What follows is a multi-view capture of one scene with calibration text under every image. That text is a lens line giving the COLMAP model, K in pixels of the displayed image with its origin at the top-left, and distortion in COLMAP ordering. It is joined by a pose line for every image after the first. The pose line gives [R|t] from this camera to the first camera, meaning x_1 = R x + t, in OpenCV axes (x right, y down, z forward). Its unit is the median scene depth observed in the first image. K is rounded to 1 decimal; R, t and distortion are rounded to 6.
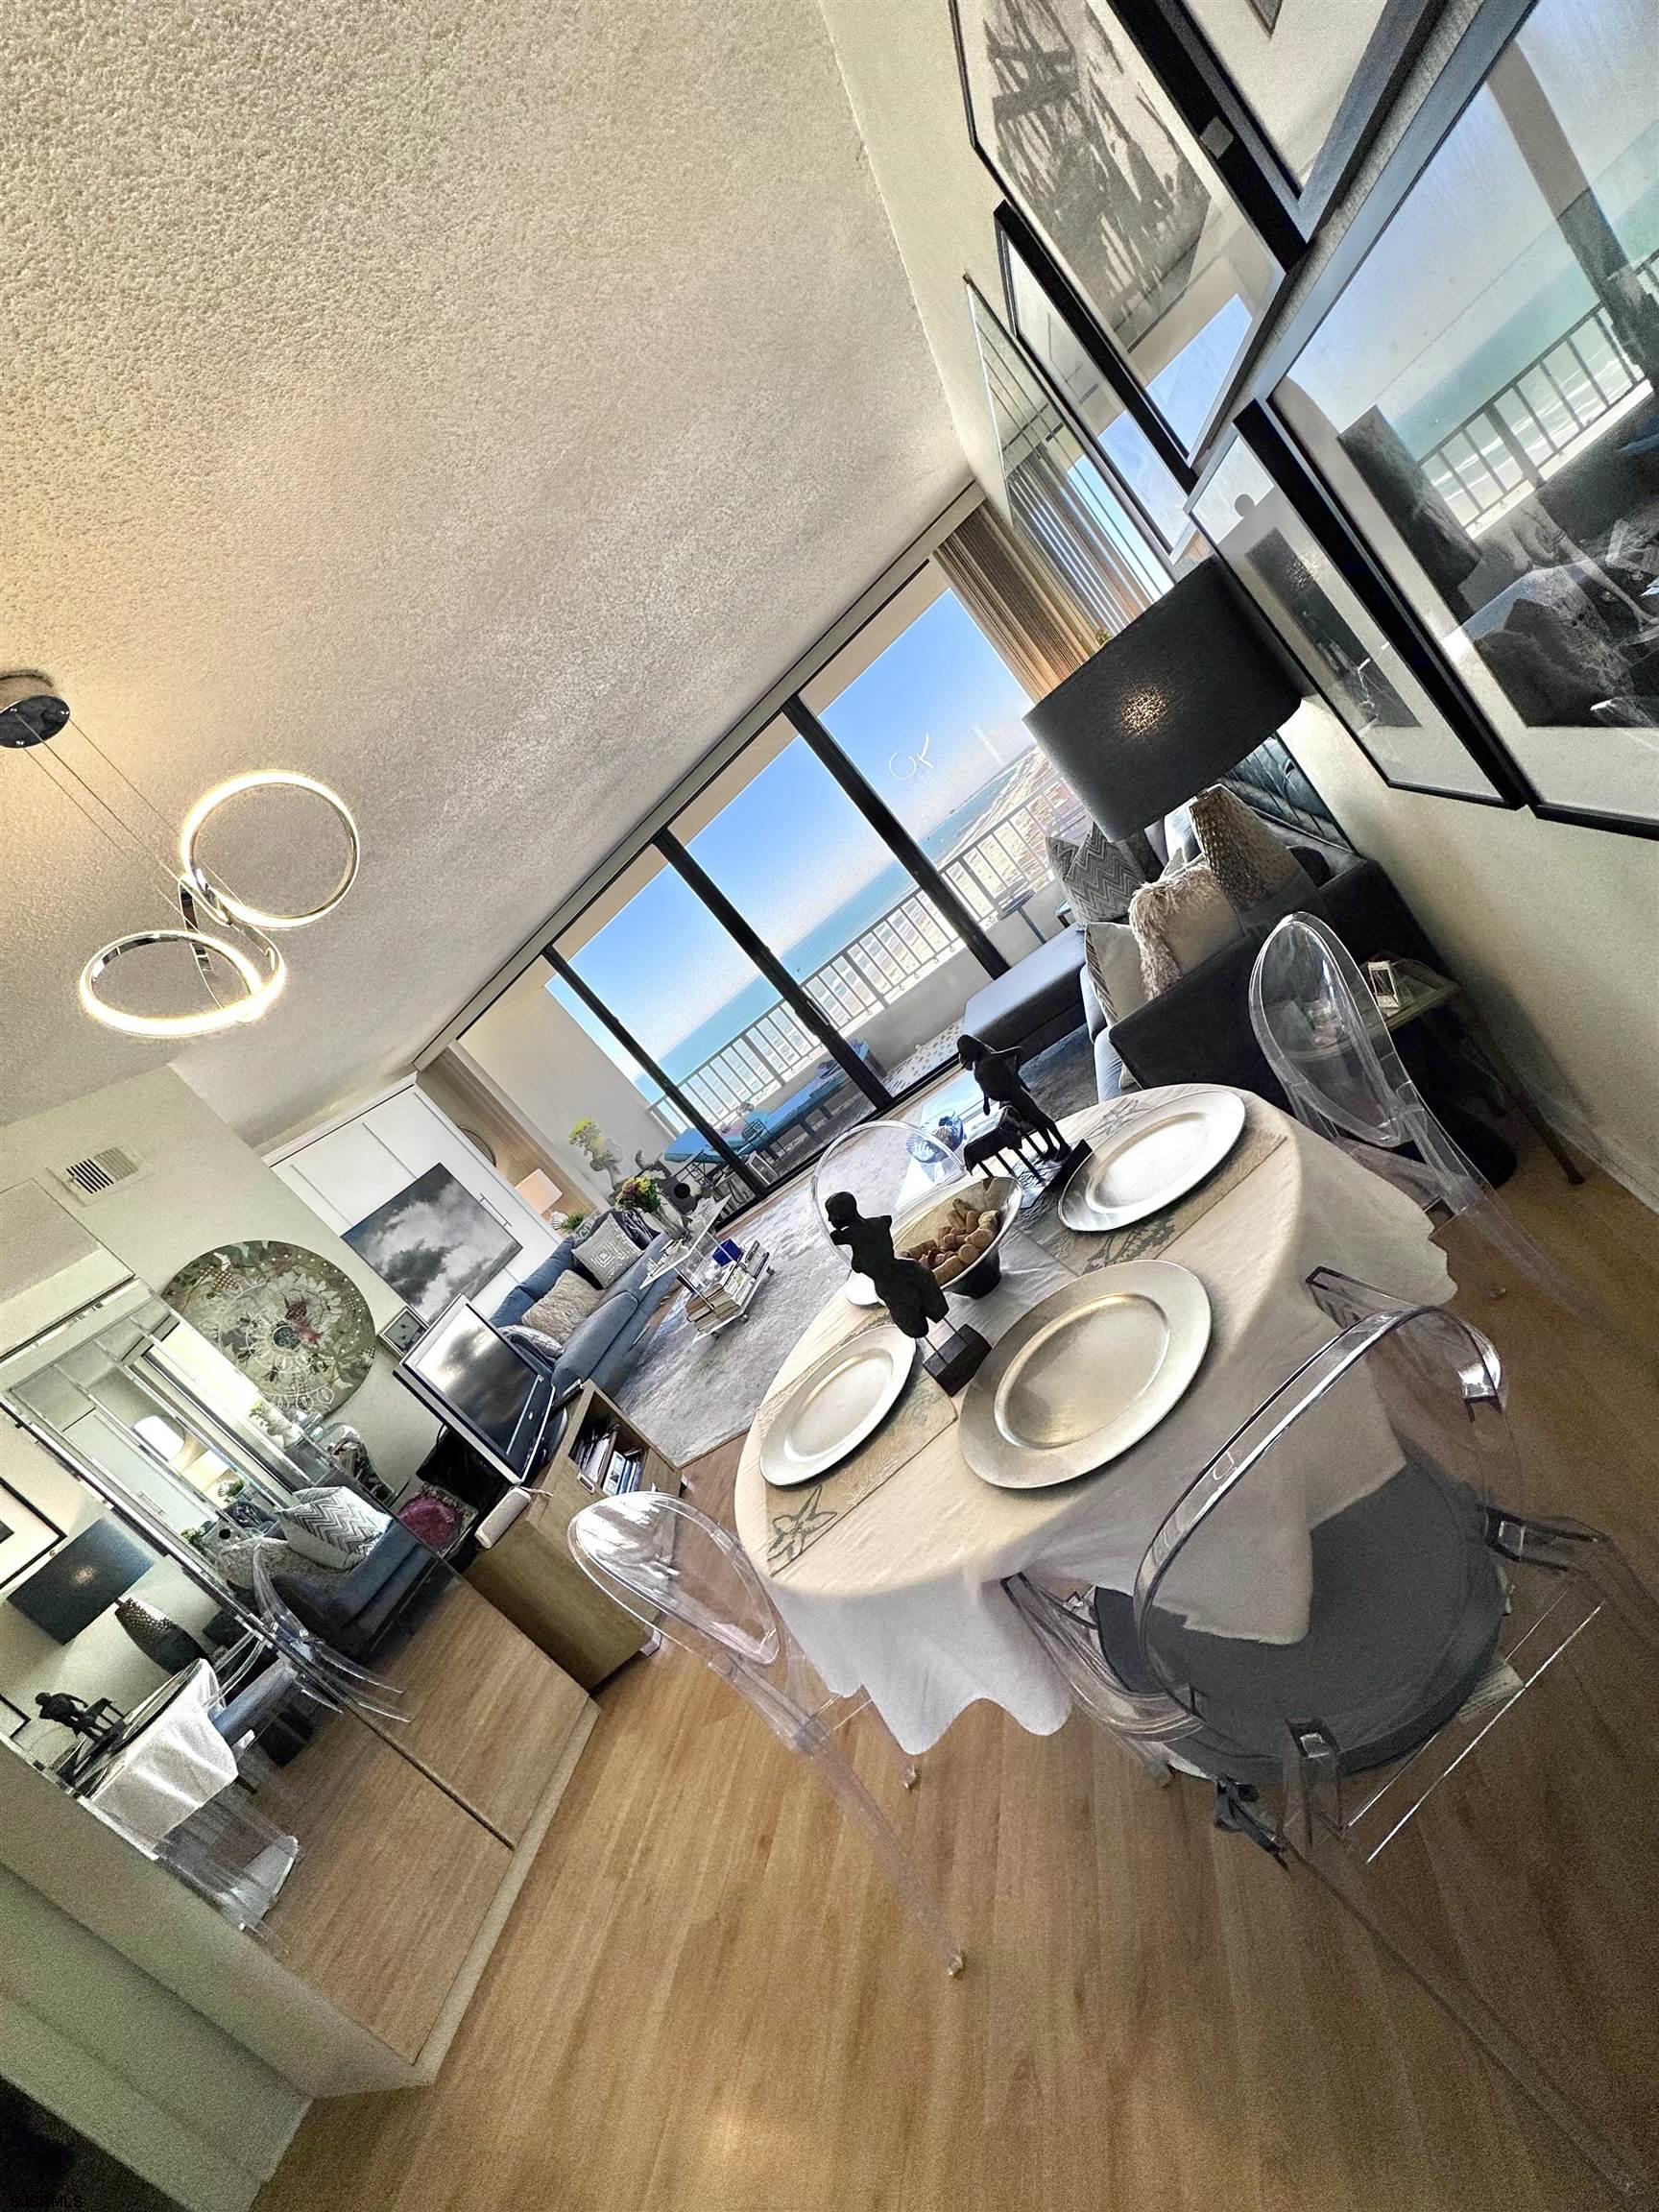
lens RADIAL K [[875.2, 0, 835.2], [0, 875.2, 1103.7], [0, 0, 1]] dist [-0.003428, -0.000113]
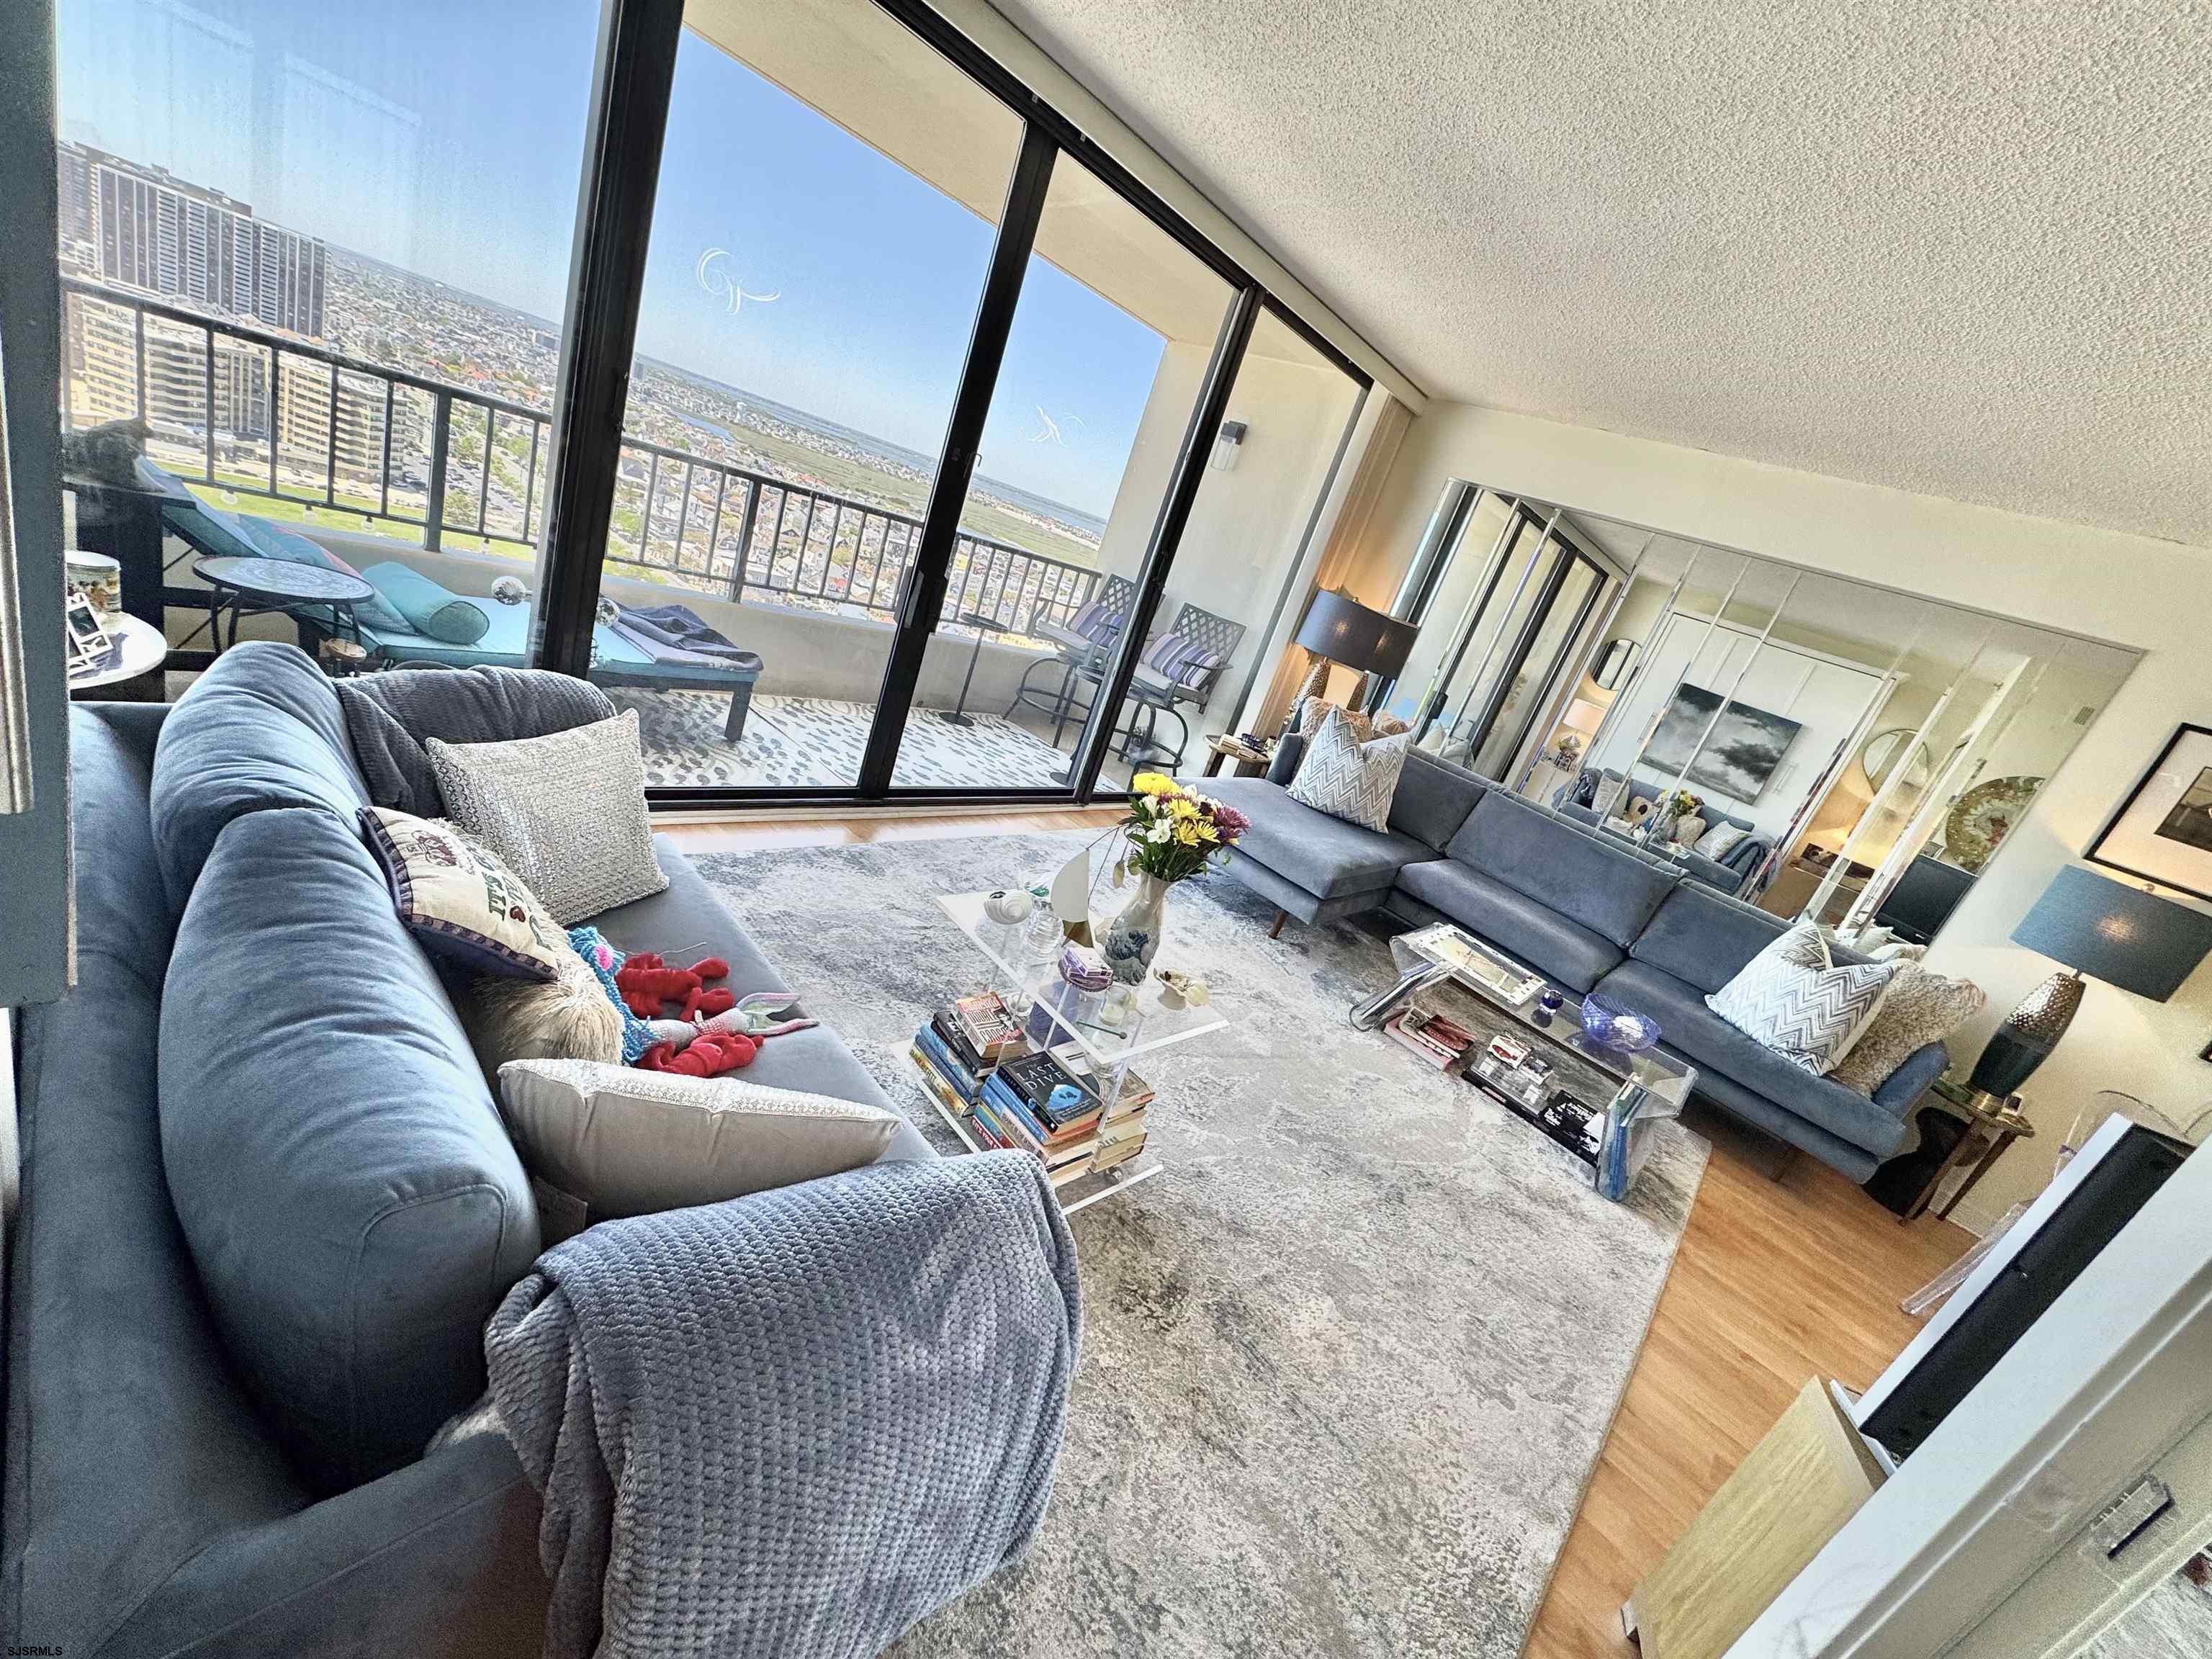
lens RADIAL K [[875.2, 0, 1105.3], [0, 875.2, 826.7], [0, 0, 1]] dist [-0.003428, -0.000113]
pose [[0.126389, 0.446278, 0.885924, -0.504598], [-0.325203, 0.862371, -0.388019, 0.232408], [-0.937160, -0.239064, 0.254126, 0.819821]]
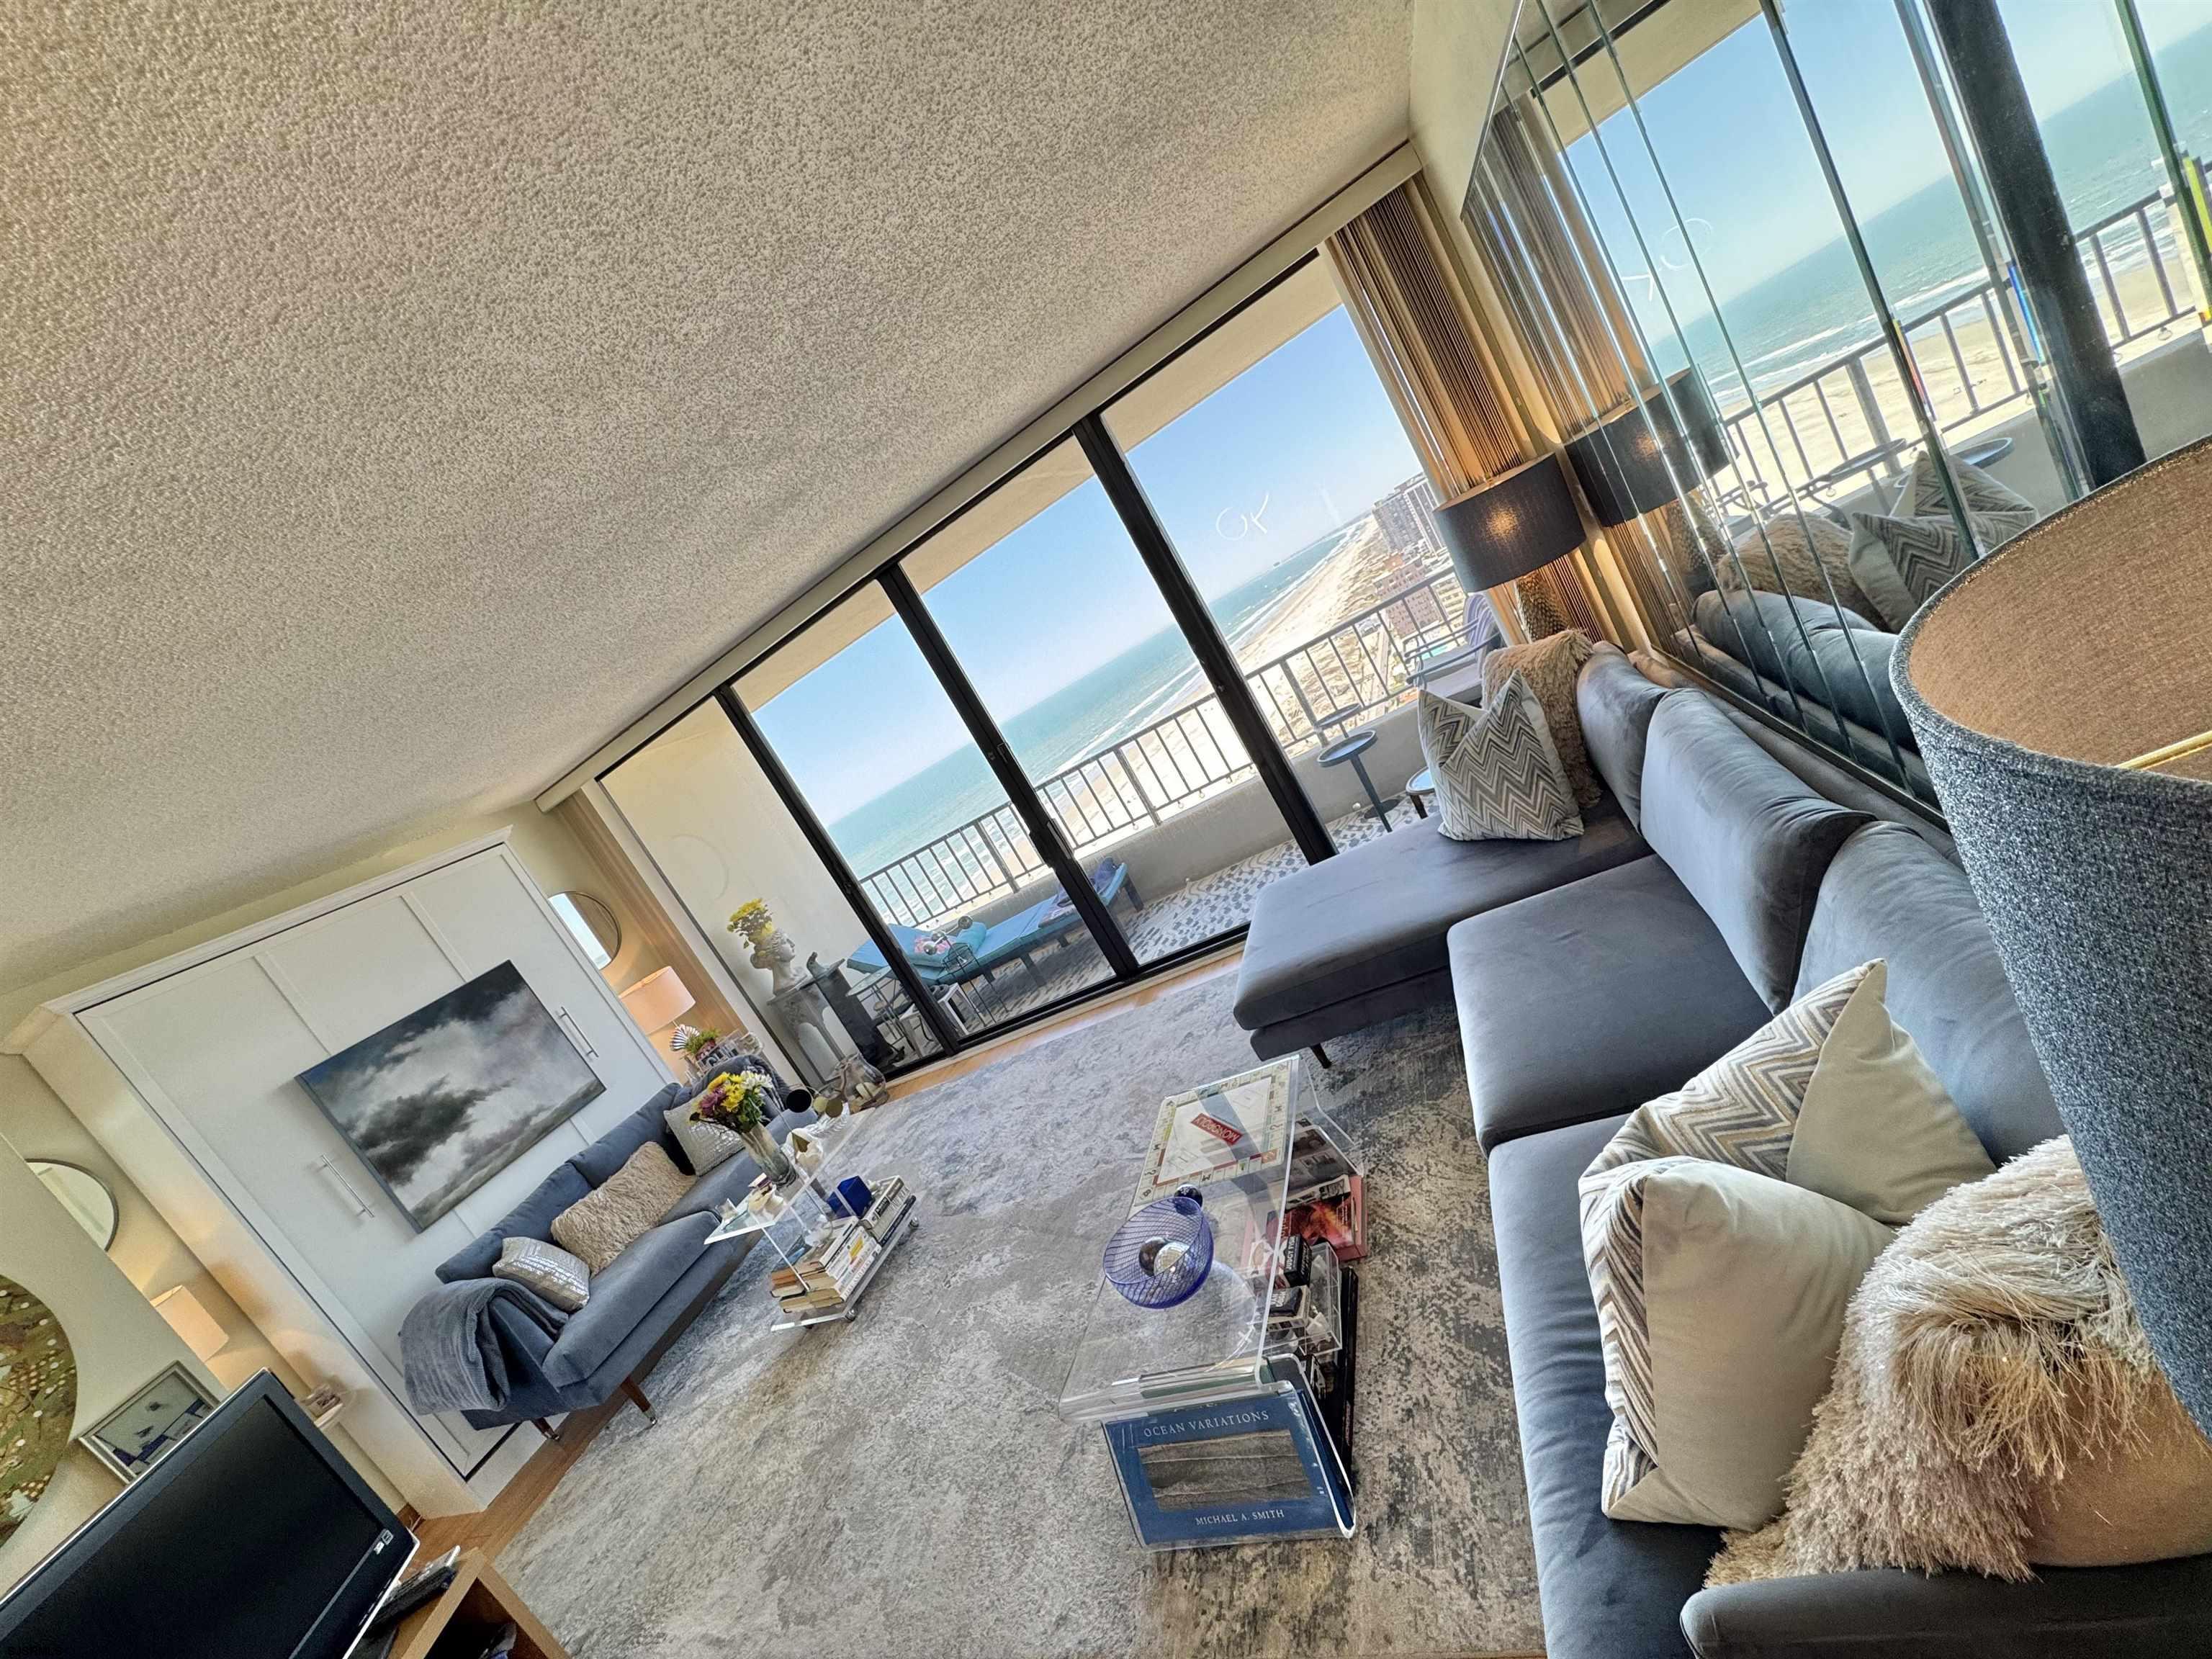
lens RADIAL K [[878.7, 0, 1107.8], [0, 878.7, 828.5], [0, 0, 1]] dist [-0.000583, -0.000025]
pose [[0.984565, 0.175000, -0.002505, 0.023690], [-0.175009, 0.984559, -0.003908, -0.134582], [0.001783, 0.004287, 0.999989, 0.287531]]
